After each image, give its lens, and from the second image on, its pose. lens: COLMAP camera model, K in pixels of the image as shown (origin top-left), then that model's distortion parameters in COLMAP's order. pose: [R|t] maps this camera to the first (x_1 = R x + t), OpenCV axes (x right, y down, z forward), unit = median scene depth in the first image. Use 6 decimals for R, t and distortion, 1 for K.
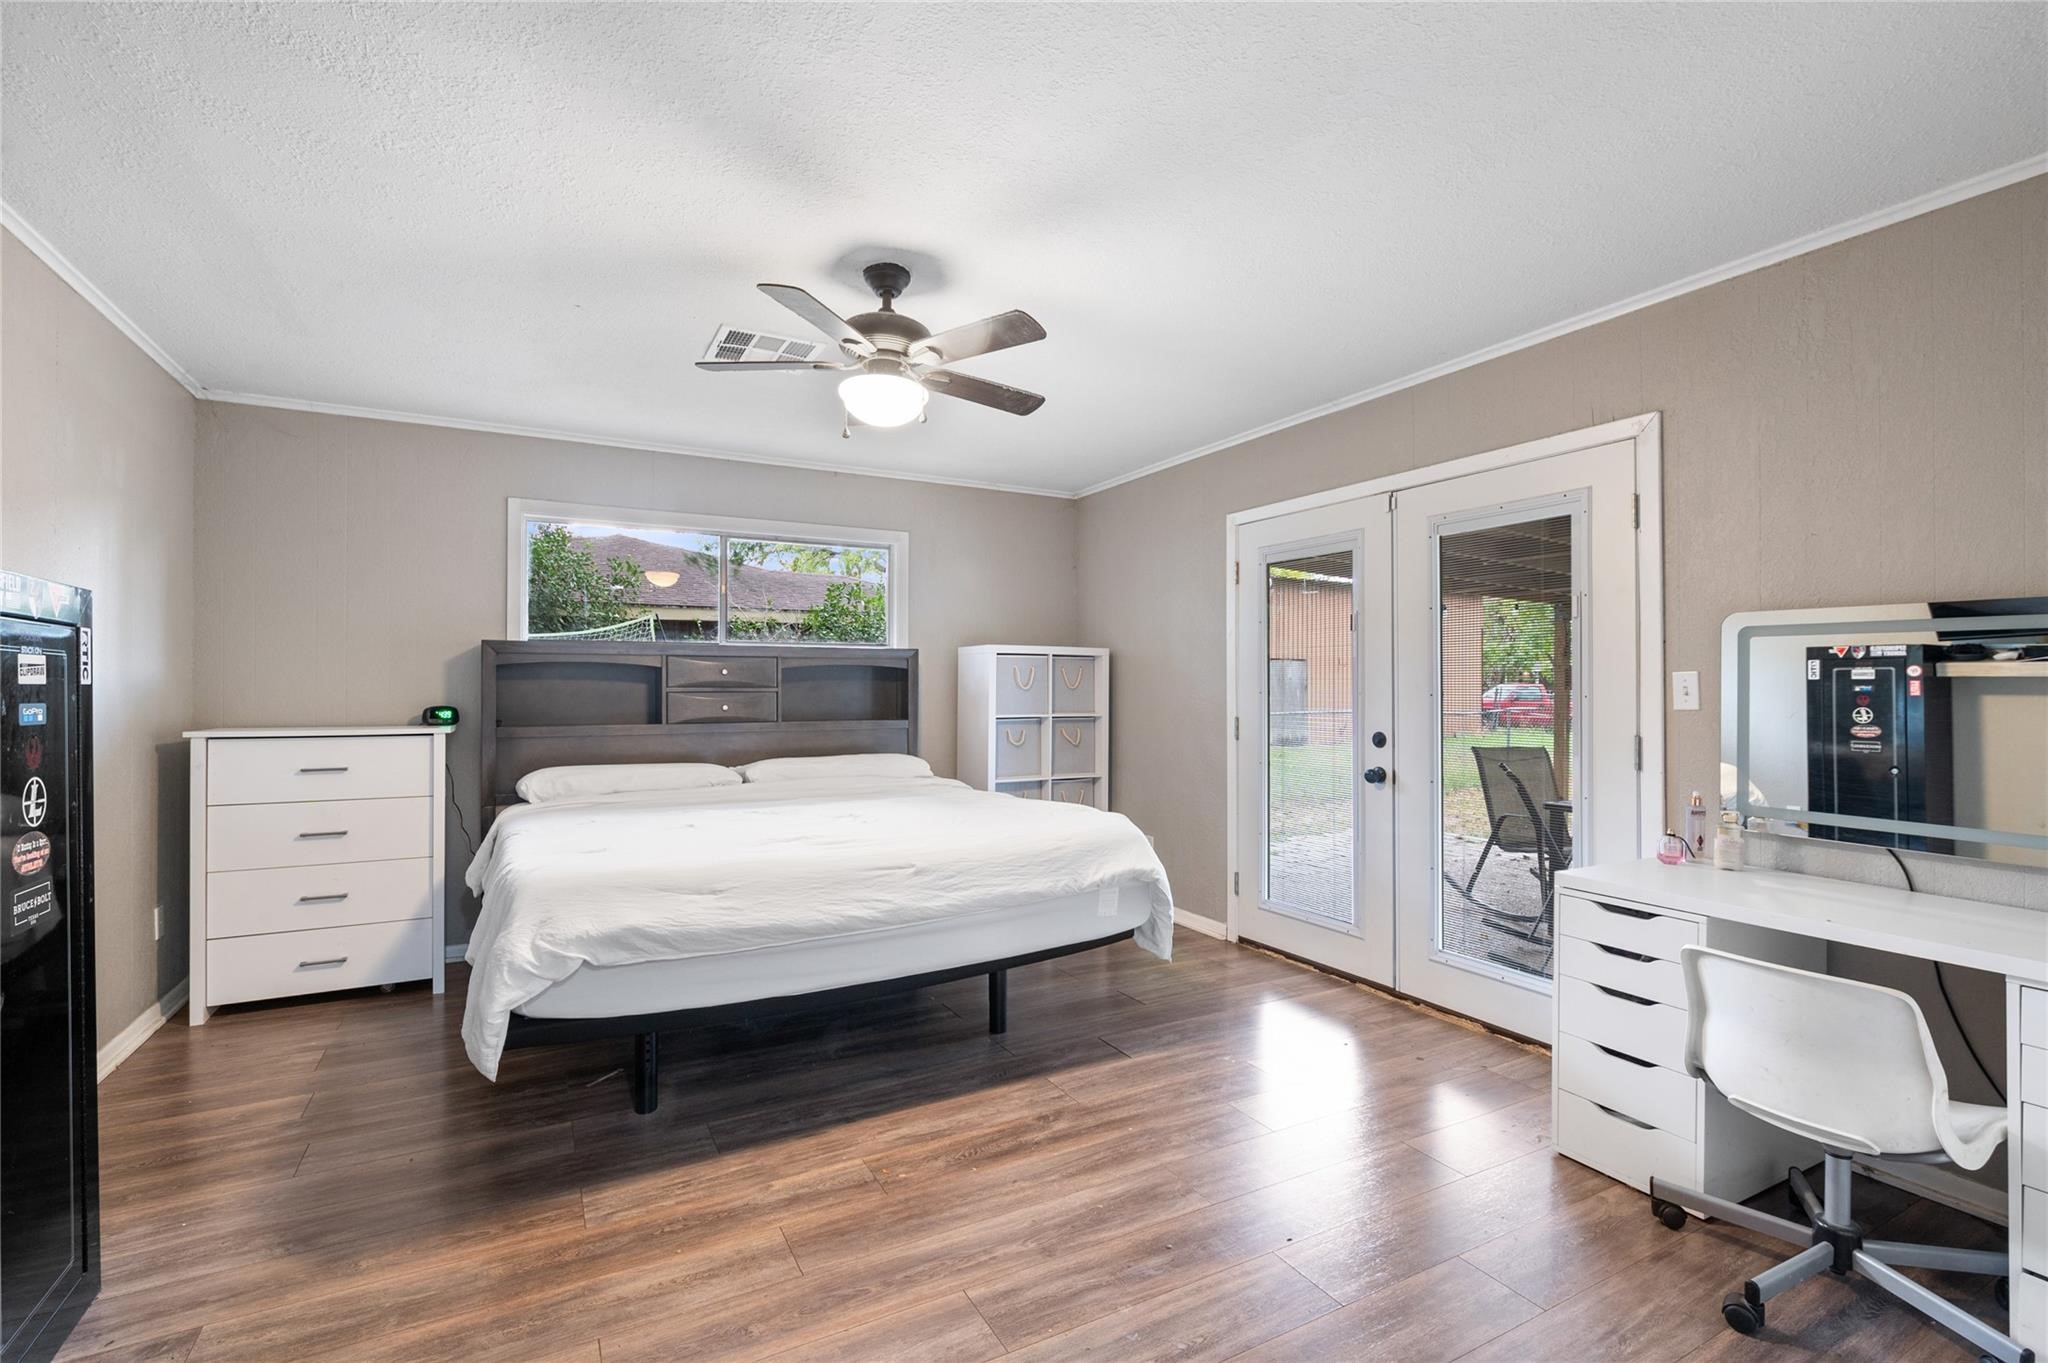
lens RADIAL K [[921.8, 0, 1031.8], [0, 921.8, 682.8], [0, 0, 1]] dist [-0.005626, -0.000586]
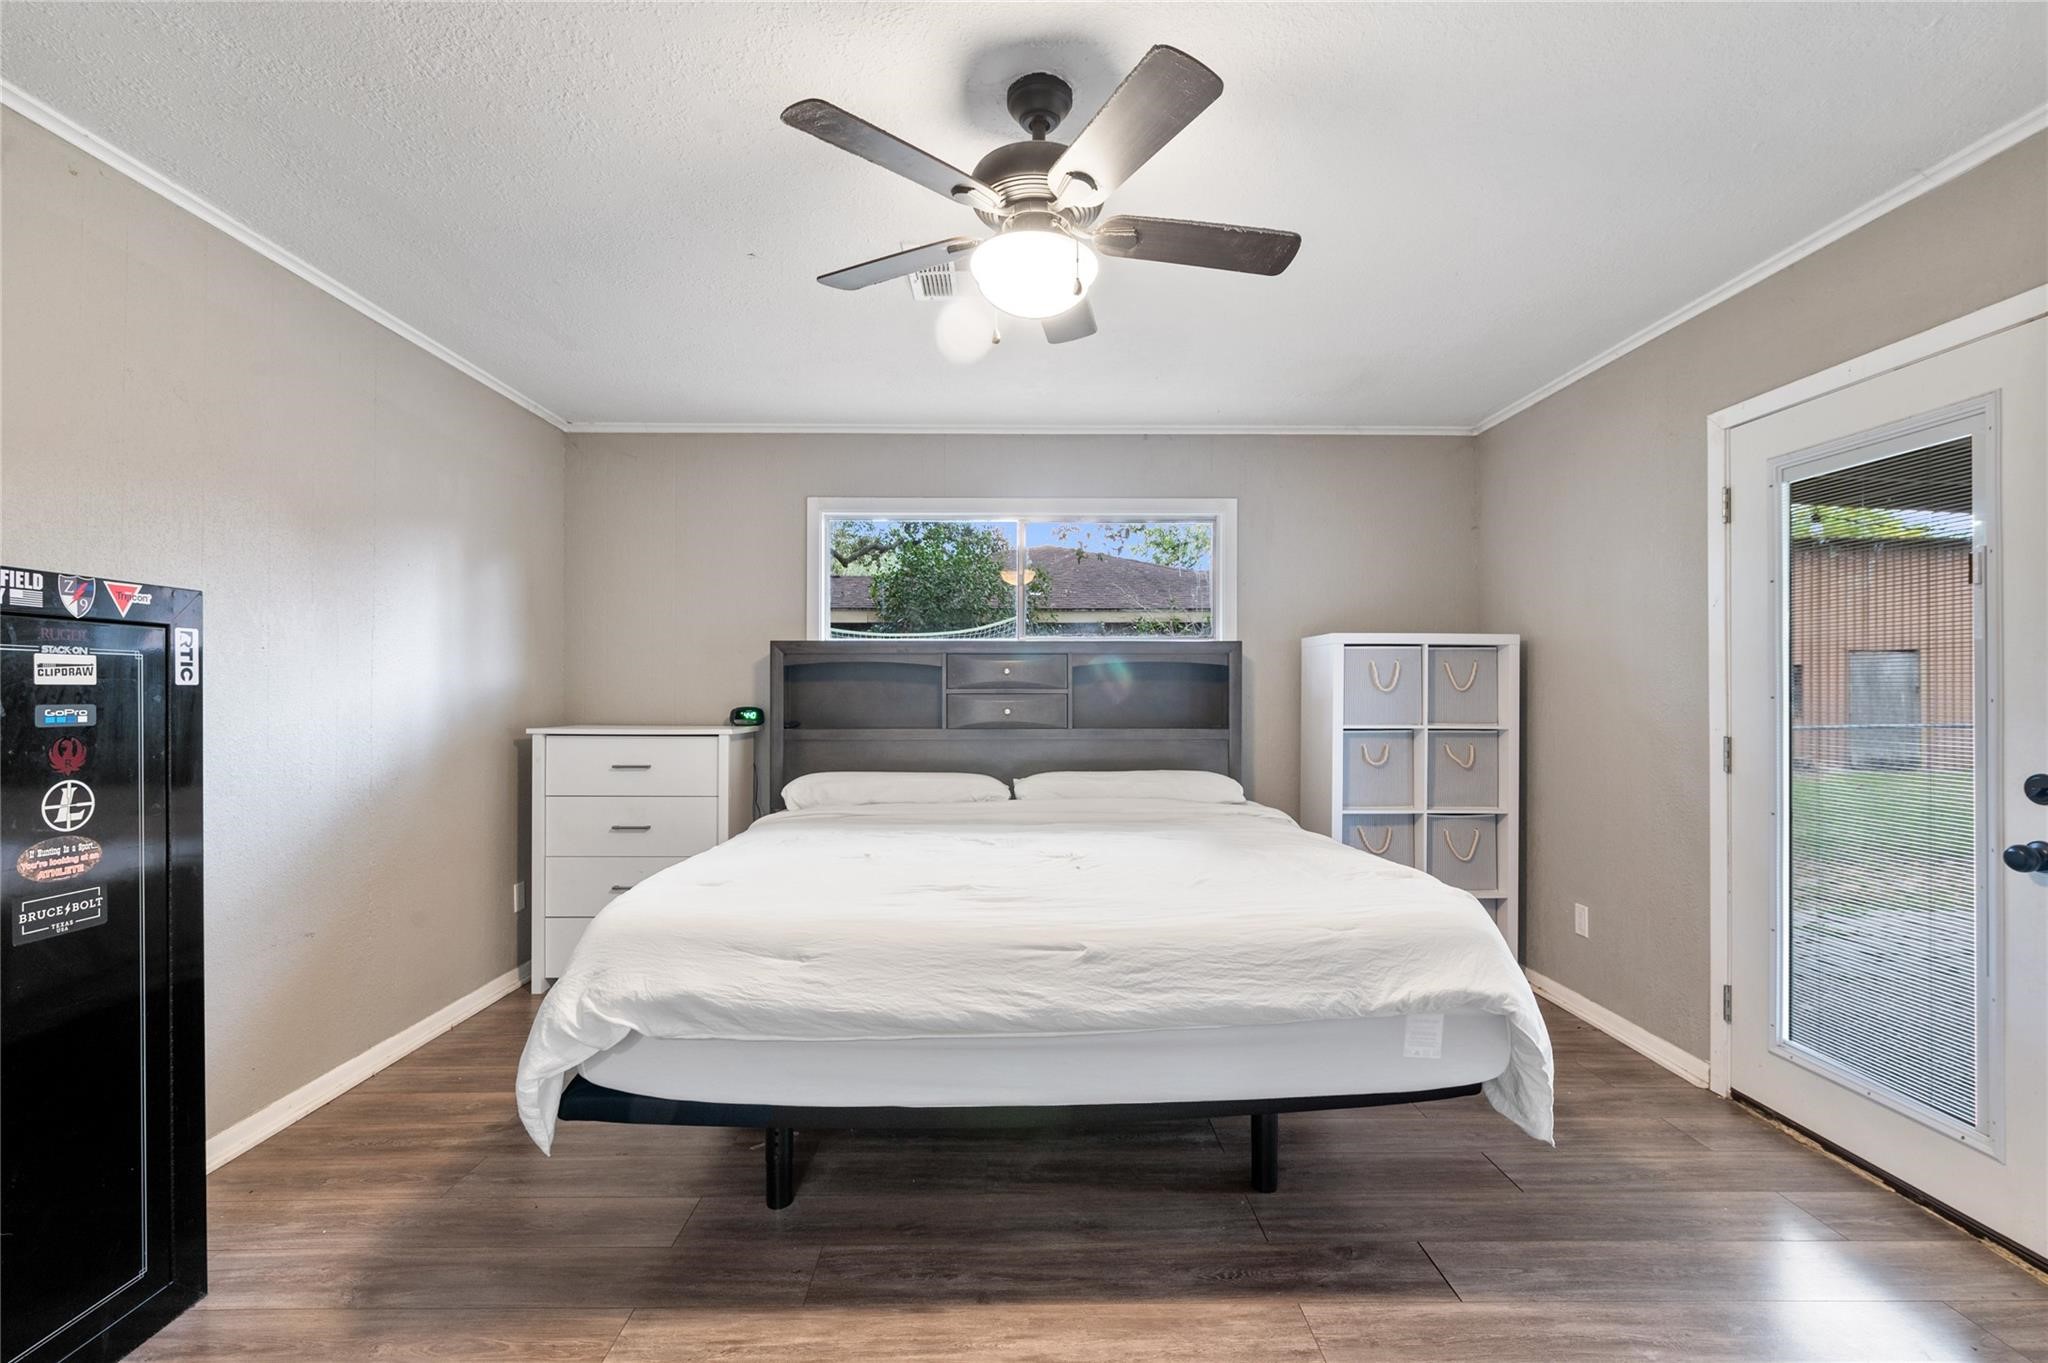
lens RADIAL K [[921.8, 0, 1010.5], [0, 921.8, 684.6], [0, 0, 1]] dist [-0.005626, -0.000586]
pose [[0.879448, -0.001944, -0.475991, 0.112808], [0.001942, 0.999998, -0.000498, 0.001677], [0.475991, -0.000486, 0.879450, 0.275164]]
